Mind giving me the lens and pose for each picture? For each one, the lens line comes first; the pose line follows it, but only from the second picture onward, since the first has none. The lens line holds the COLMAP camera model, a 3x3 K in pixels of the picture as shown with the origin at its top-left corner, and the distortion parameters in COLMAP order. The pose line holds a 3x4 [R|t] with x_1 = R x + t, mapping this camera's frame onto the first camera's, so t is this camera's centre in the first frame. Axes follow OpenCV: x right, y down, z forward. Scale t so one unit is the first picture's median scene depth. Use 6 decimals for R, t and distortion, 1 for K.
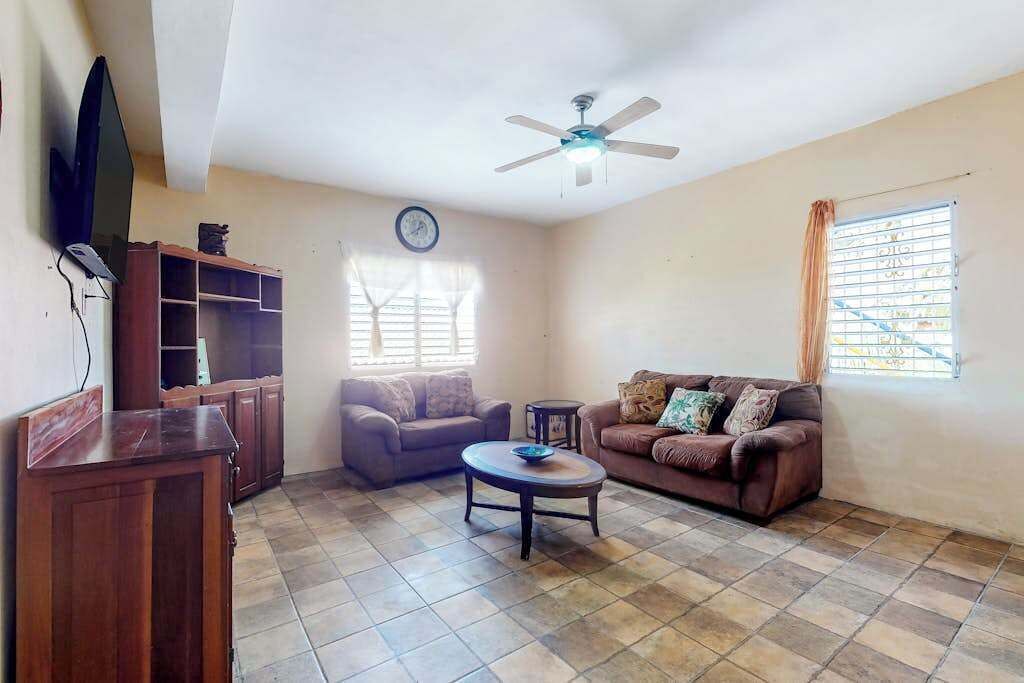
lens RADIAL K [[455.6, 0, 512.4], [0, 455.6, 344.3], [0, 0, 1]] dist [0.000913, 0.000073]
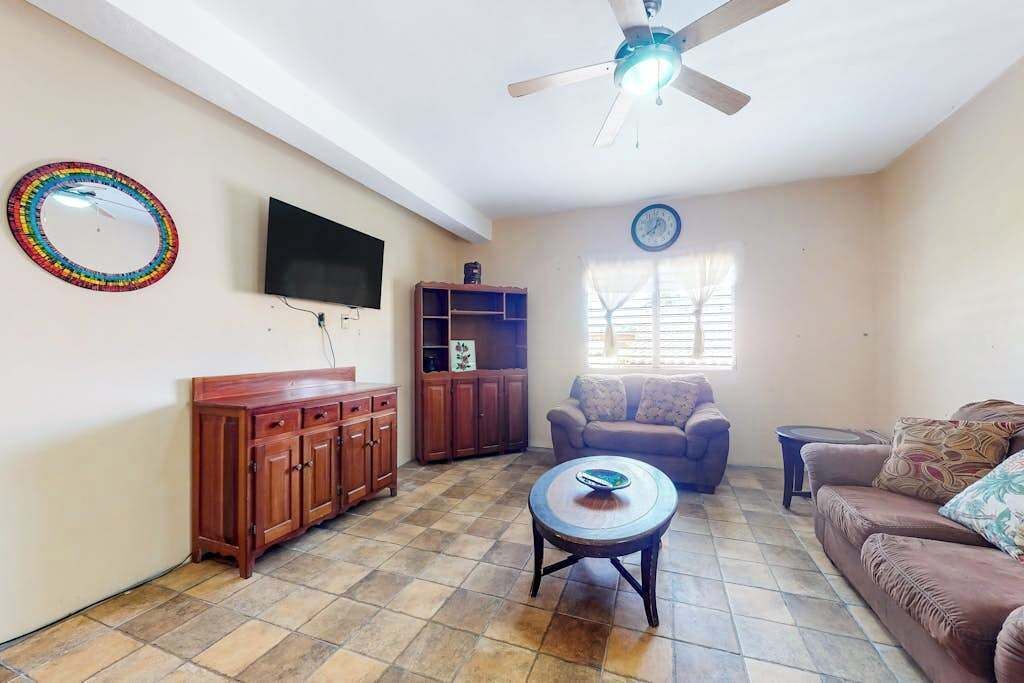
lens RADIAL K [[387.9, 0, 519.3], [0, 387.9, 347.6], [0, 0, 1]] dist [0.001333, 0.000172]
pose [[0.560750, 0.014371, -0.827860, 0.399029], [-0.006171, 0.999894, 0.013177, -0.005833], [0.827962, -0.002281, 0.560780, 0.362813]]
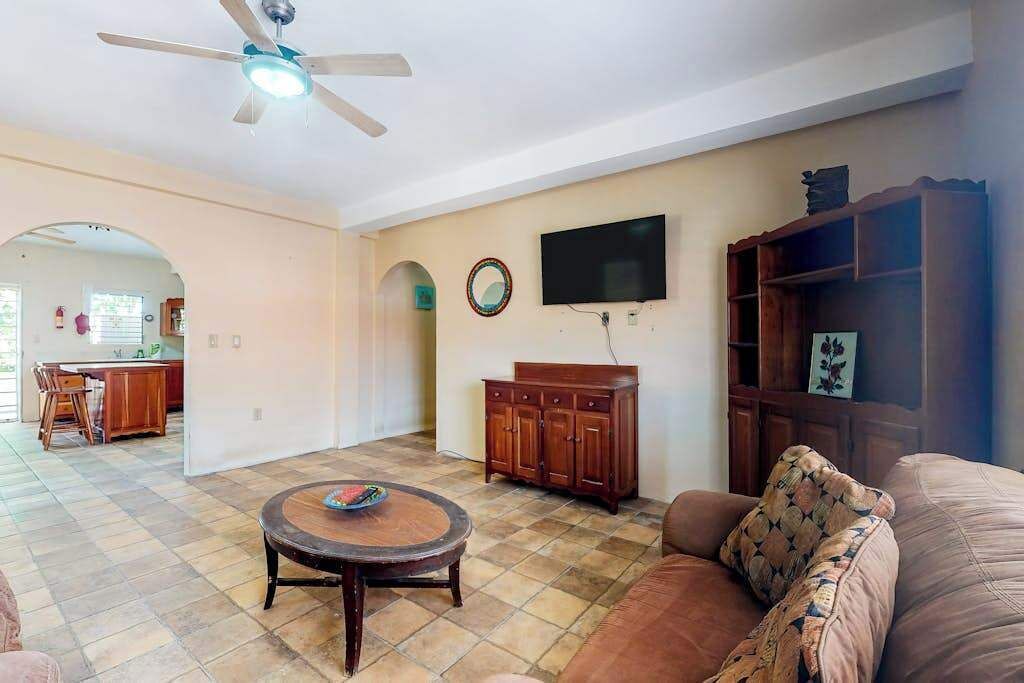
lens RADIAL K [[455.6, 0, 512.4], [0, 455.6, 344.3], [0, 0, 1]] dist [0.000913, 0.000073]
pose [[-0.956838, 0.011270, -0.290402, 0.012313], [0.009604, 0.999928, 0.007161, -0.003356], [0.290462, 0.004063, -0.956878, 1.318298]]
